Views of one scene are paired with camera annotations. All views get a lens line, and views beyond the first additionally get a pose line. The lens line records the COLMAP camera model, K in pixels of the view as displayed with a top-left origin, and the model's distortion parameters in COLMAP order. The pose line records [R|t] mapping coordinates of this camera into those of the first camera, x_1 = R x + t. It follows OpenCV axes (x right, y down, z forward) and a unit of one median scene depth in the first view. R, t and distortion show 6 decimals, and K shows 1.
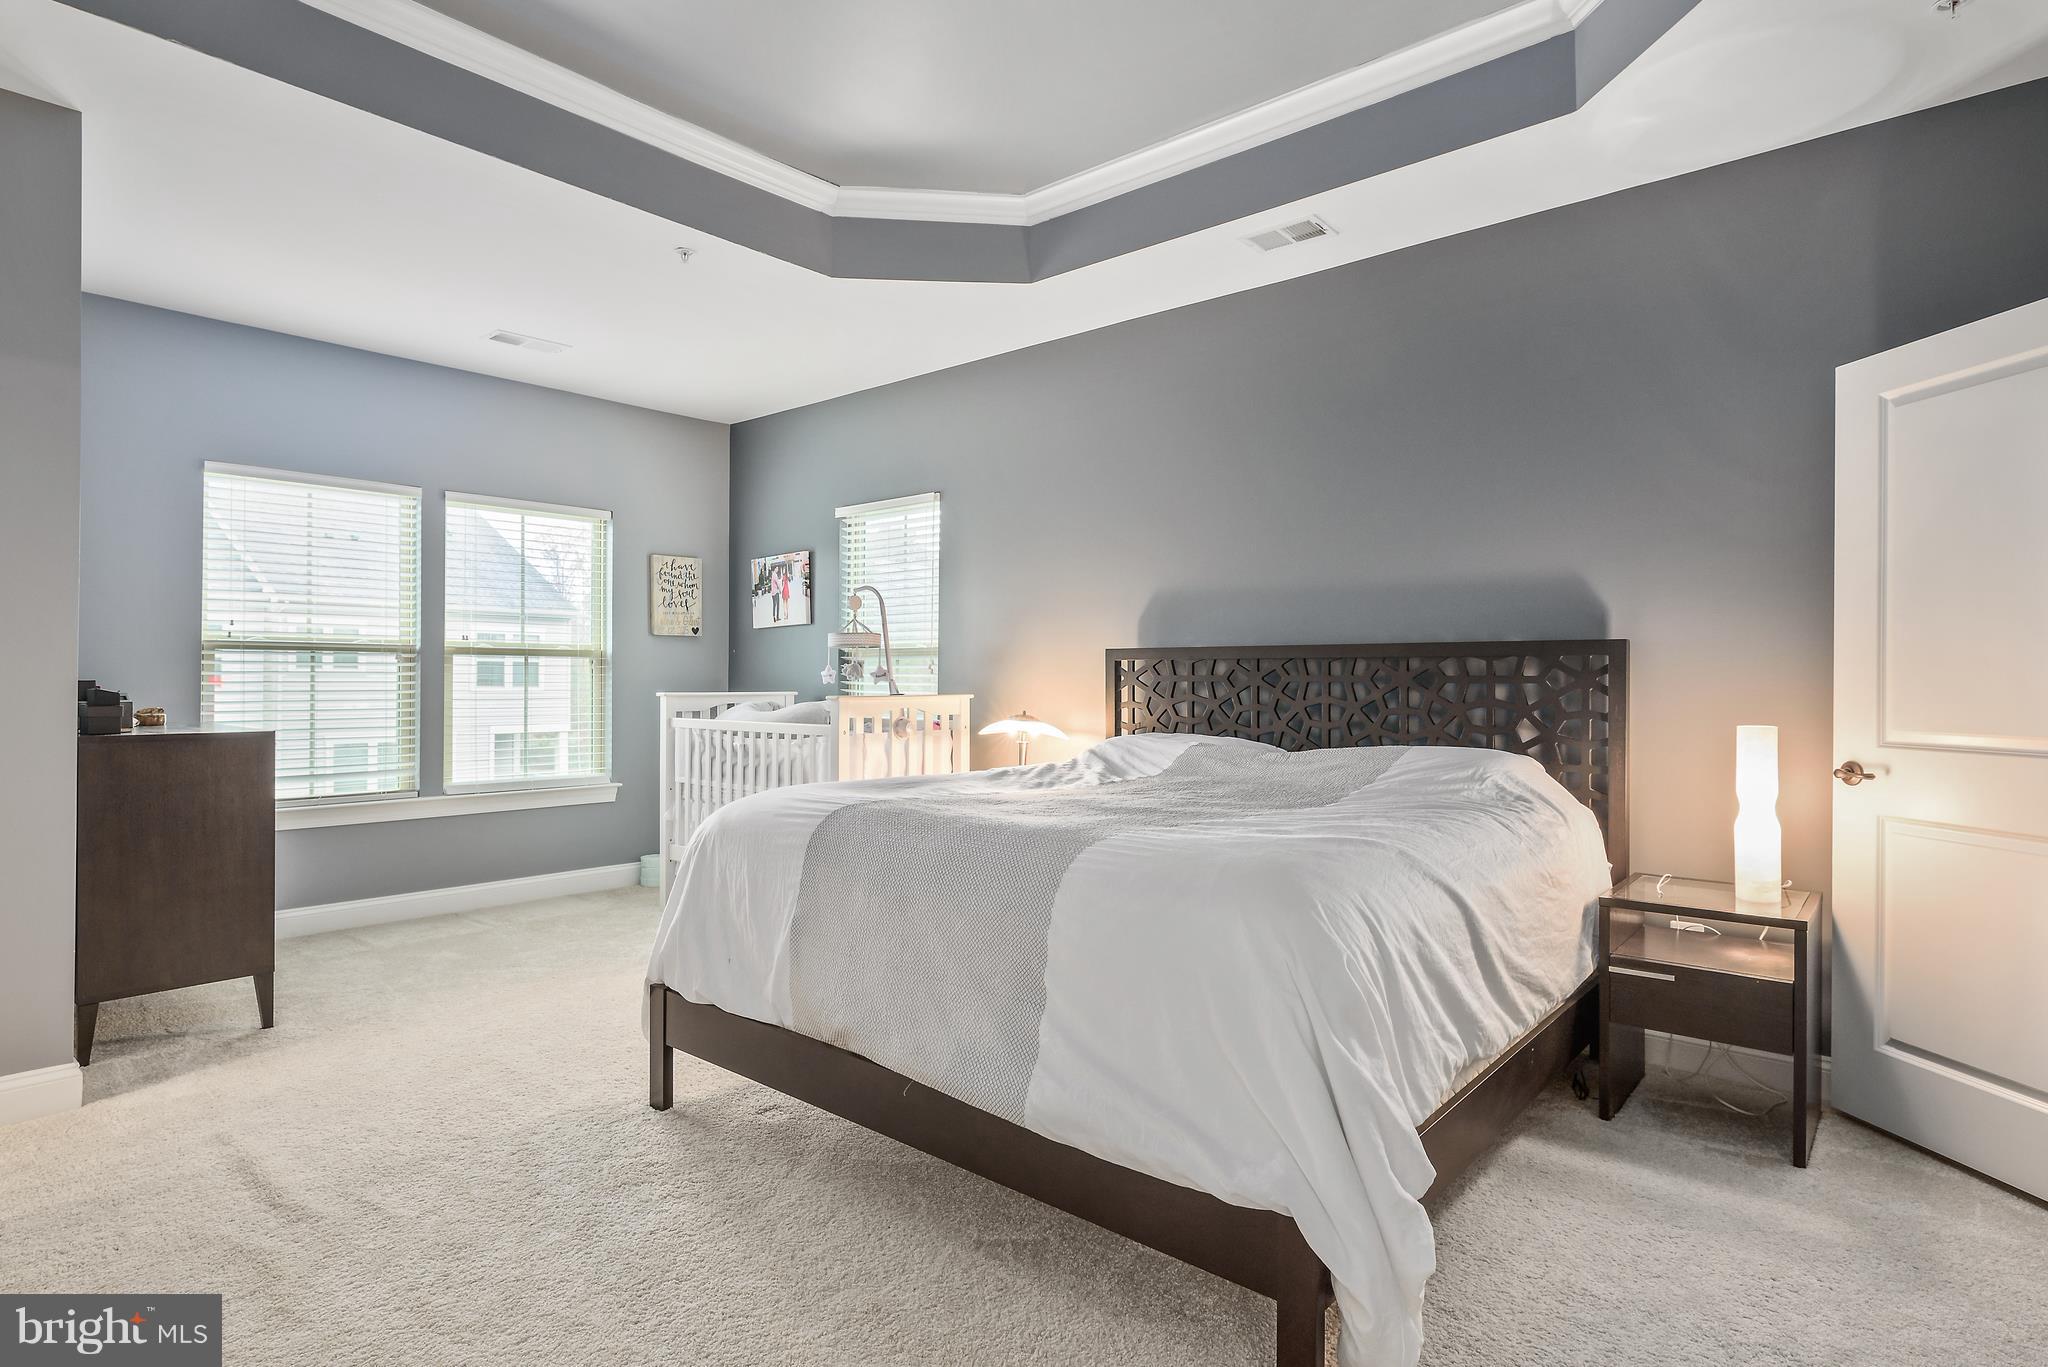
lens RADIAL K [[1127.8, 0, 1032.5], [0, 1127.8, 671.5], [0, 0, 1]] dist [-0.000674, 0.001694]
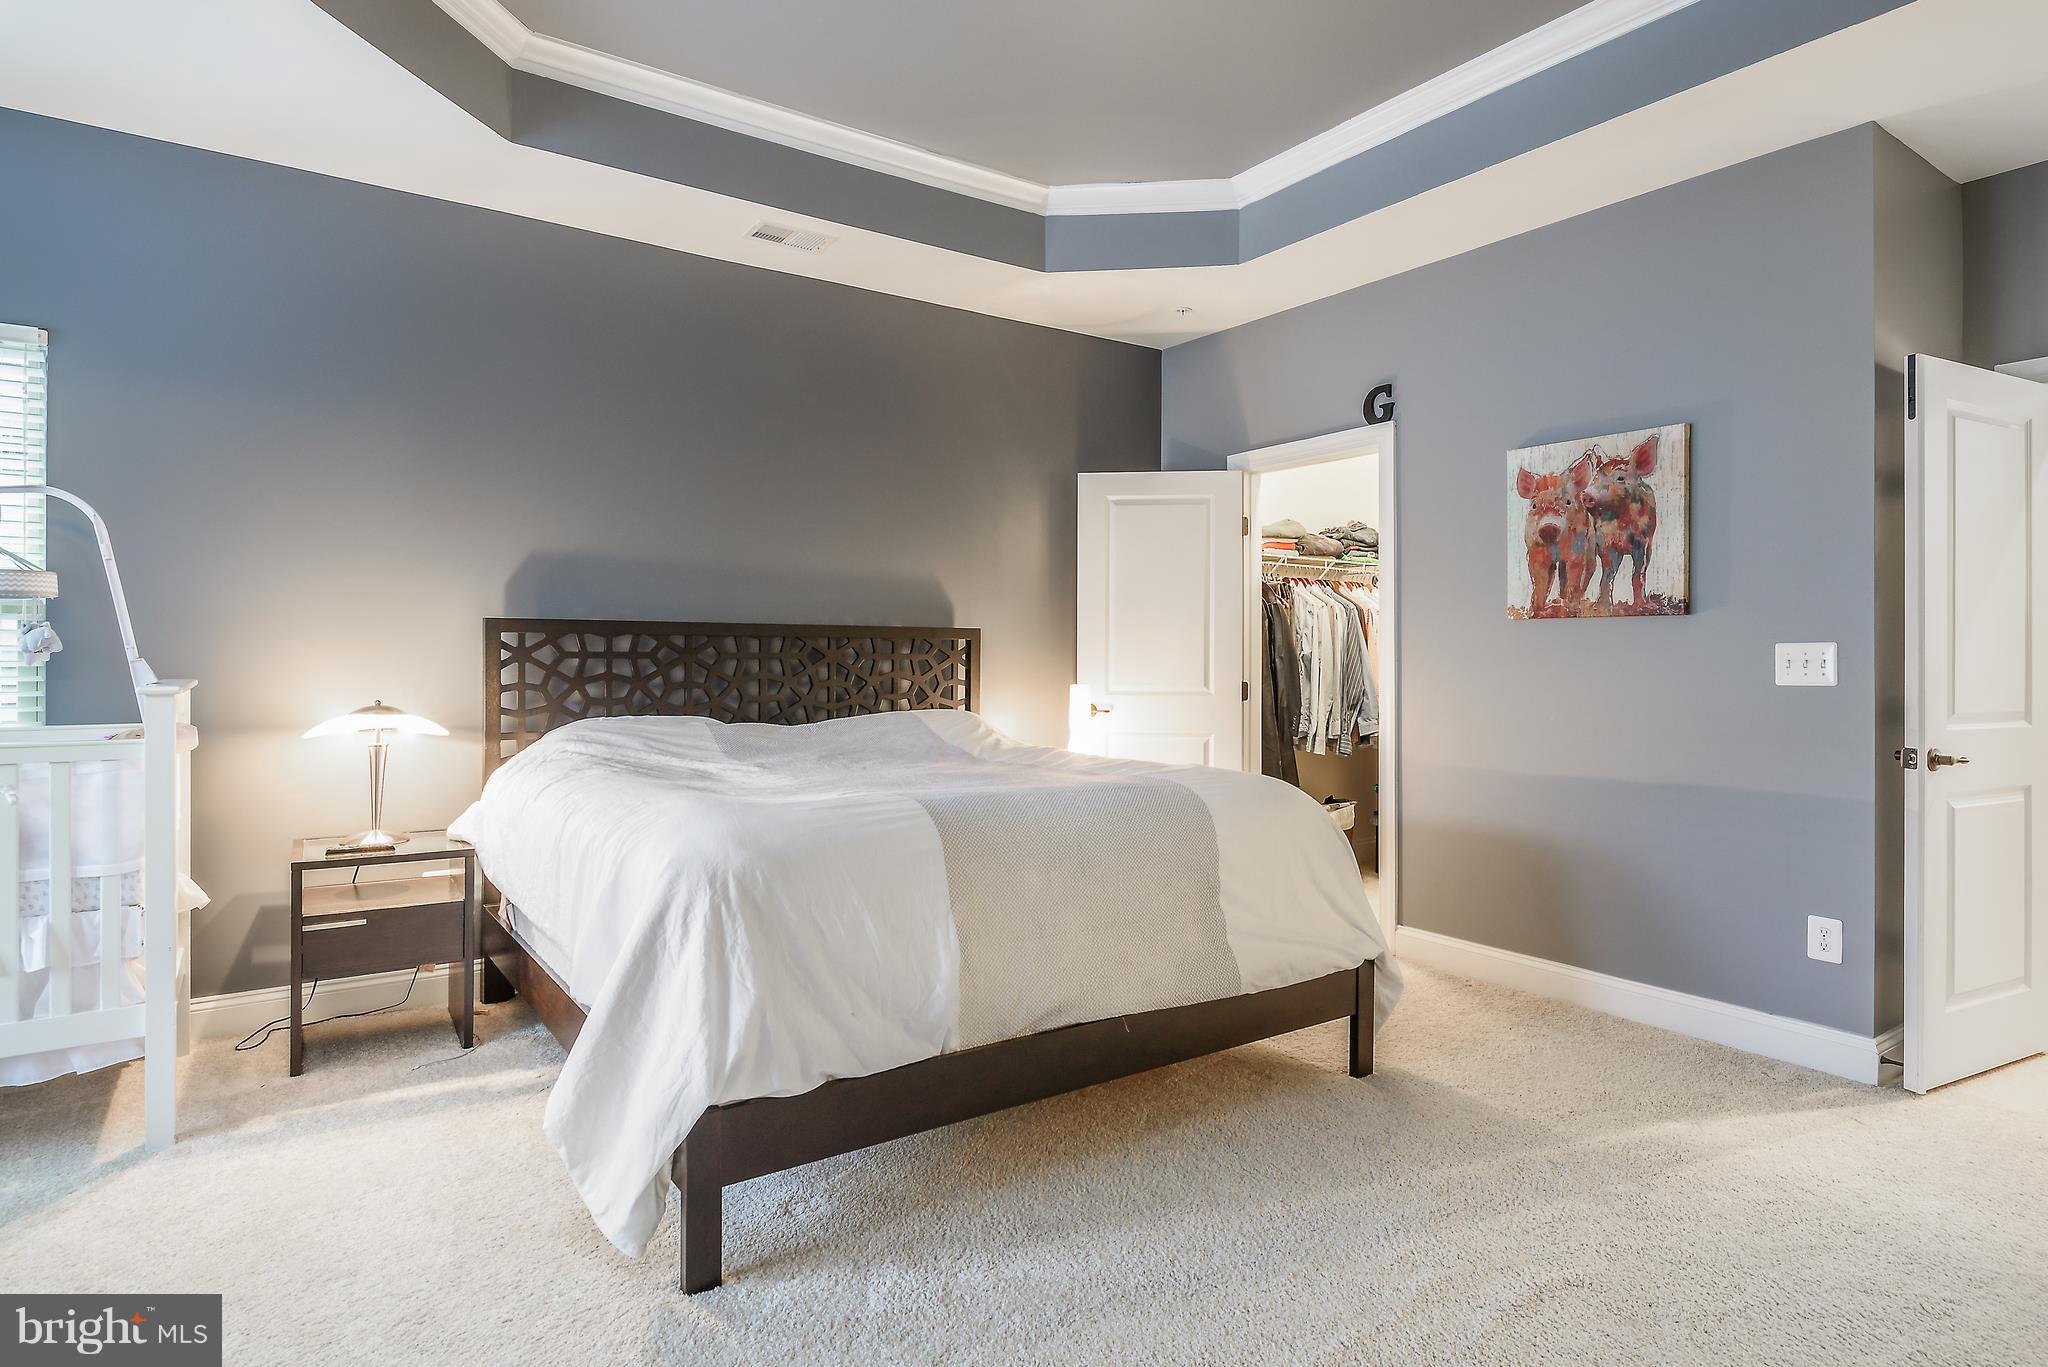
lens RADIAL K [[1127.8, 0, 1033.0], [0, 1127.8, 676.6], [0, 0, 1]] dist [-0.000674, 0.001694]
pose [[0.222437, -0.018530, 0.974771, -0.698074], [-0.008394, 0.999746, 0.020920, 0.001497], [-0.974911, -0.012835, 0.222225, 0.489751]]
